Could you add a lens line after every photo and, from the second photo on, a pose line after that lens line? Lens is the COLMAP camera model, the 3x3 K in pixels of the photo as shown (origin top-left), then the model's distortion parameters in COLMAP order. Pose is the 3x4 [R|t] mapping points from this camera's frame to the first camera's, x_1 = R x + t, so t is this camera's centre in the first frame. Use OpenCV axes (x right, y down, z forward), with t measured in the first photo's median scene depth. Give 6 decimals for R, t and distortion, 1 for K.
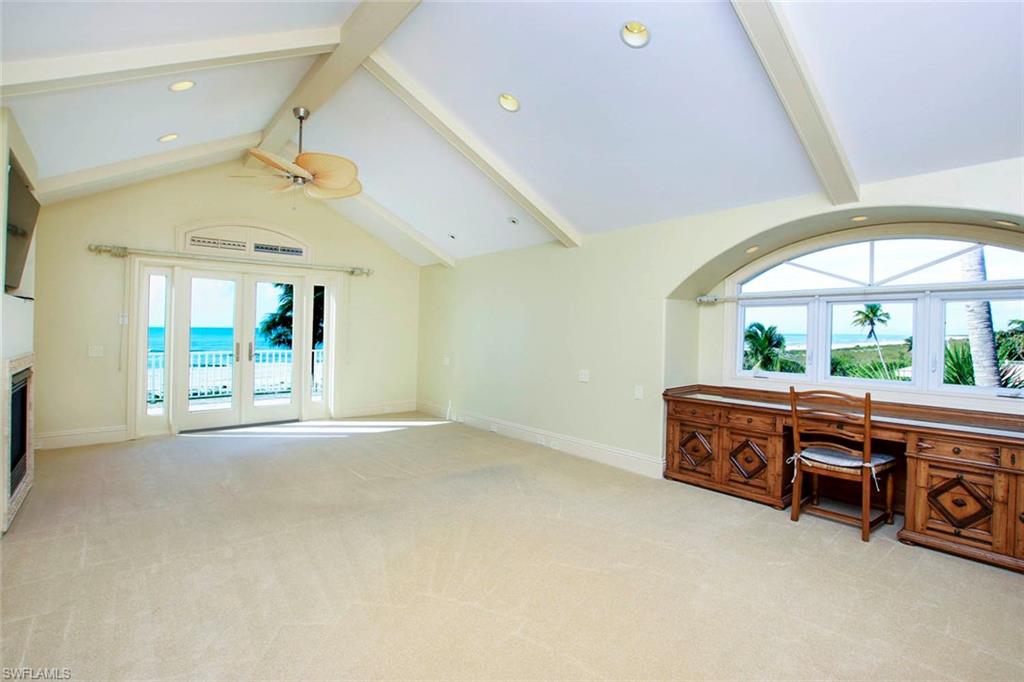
lens RADIAL K [[490.4, 0, 512.0], [0, 490.4, 341.0], [0, 0, 1]] dist [-0.025408, 0.000957]
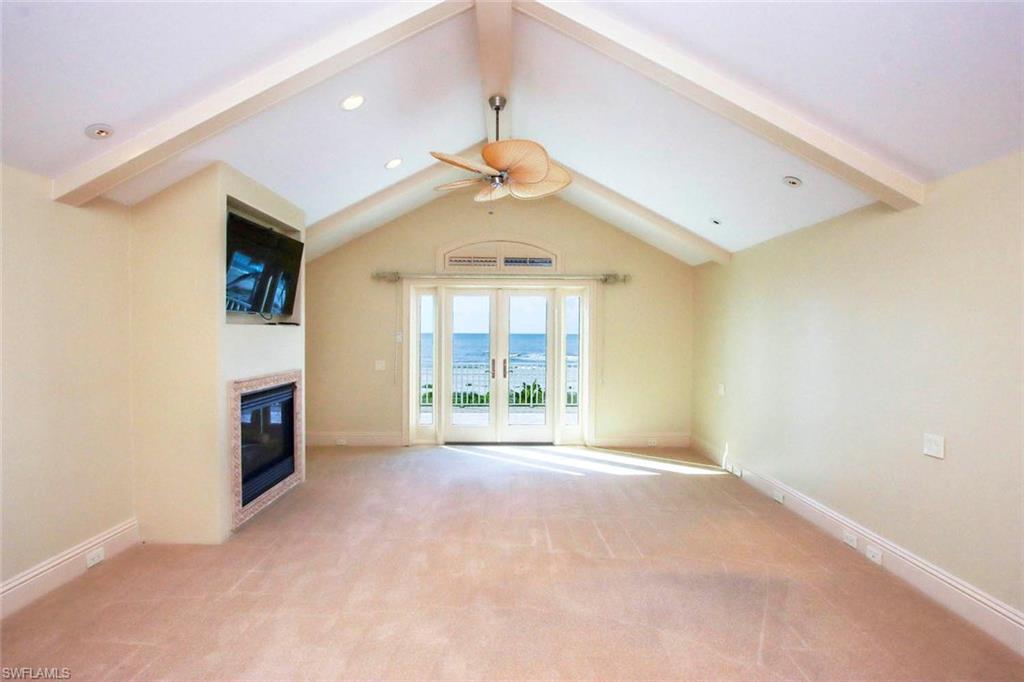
lens RADIAL K [[490.4, 0, 512.0], [0, 490.4, 341.0], [0, 0, 1]] dist [-0.025408, 0.000957]
pose [[0.774688, 0.007620, -0.632298, 0.104416], [-0.012270, 0.999920, -0.002982, -0.033417], [0.632224, 0.010069, 0.774720, 0.267271]]
